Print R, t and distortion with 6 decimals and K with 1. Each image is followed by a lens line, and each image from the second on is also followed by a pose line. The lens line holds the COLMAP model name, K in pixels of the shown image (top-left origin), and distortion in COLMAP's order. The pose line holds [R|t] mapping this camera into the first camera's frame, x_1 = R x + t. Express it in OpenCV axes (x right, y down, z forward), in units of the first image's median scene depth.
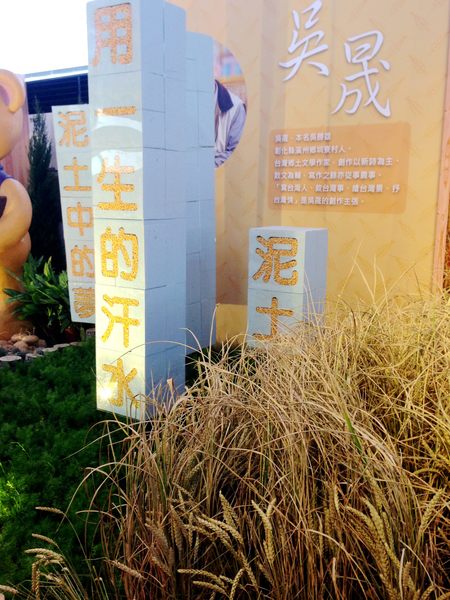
lens RADIAL K [[640.6, 0, 225.0], [0, 640.6, 300.0], [0, 0, 1]] dist [0.029333, 0.011797]
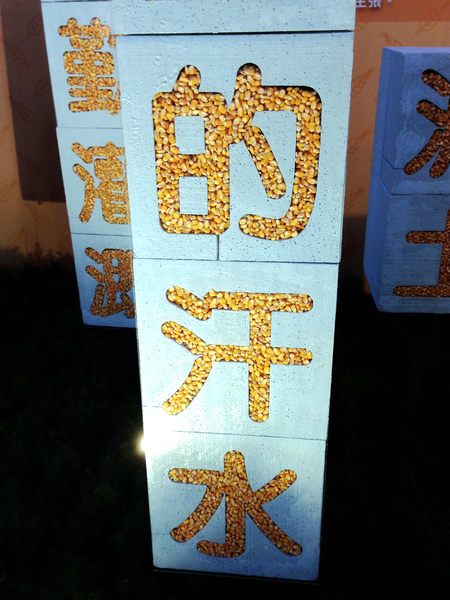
lens RADIAL K [[640.6, 0, 225.0], [0, 640.6, 300.0], [0, 0, 1]] dist [0.029333, 0.011797]
pose [[0.886771, -0.204577, 0.414471, -0.306228], [0.098817, 0.959895, 0.262369, -0.086877], [-0.451523, -0.191704, 0.871422, 0.718173]]
